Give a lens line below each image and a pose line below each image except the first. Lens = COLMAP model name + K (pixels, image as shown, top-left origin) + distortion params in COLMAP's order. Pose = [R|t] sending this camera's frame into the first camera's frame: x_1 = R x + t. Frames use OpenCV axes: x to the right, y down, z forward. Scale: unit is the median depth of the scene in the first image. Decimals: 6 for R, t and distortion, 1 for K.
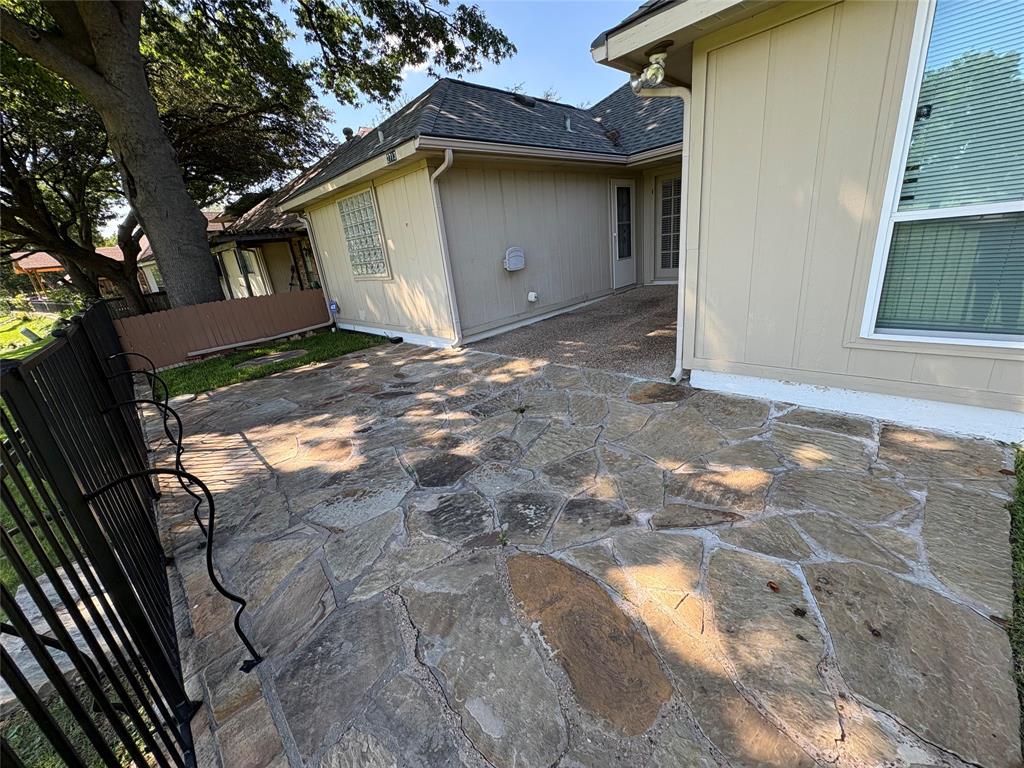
lens RADIAL K [[409.1, 0, 513.4], [0, 409.1, 389.1], [0, 0, 1]] dist [0.000449, 0.000306]
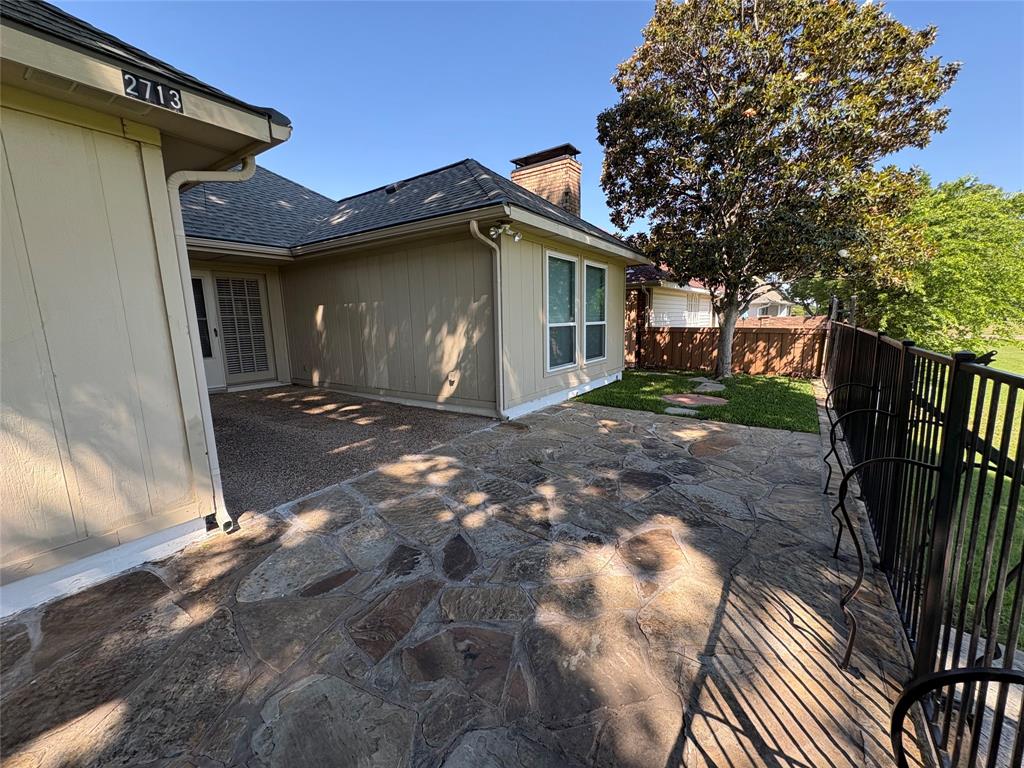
lens RADIAL K [[409.1, 0, 511.6], [0, 409.1, 378.0], [0, 0, 1]] dist [0.000449, 0.000306]
pose [[-0.189858, -0.031709, 0.981299, -1.020054], [0.367308, 0.924606, 0.100942, -0.288563], [-0.910516, 0.379604, -0.163897, 1.119437]]
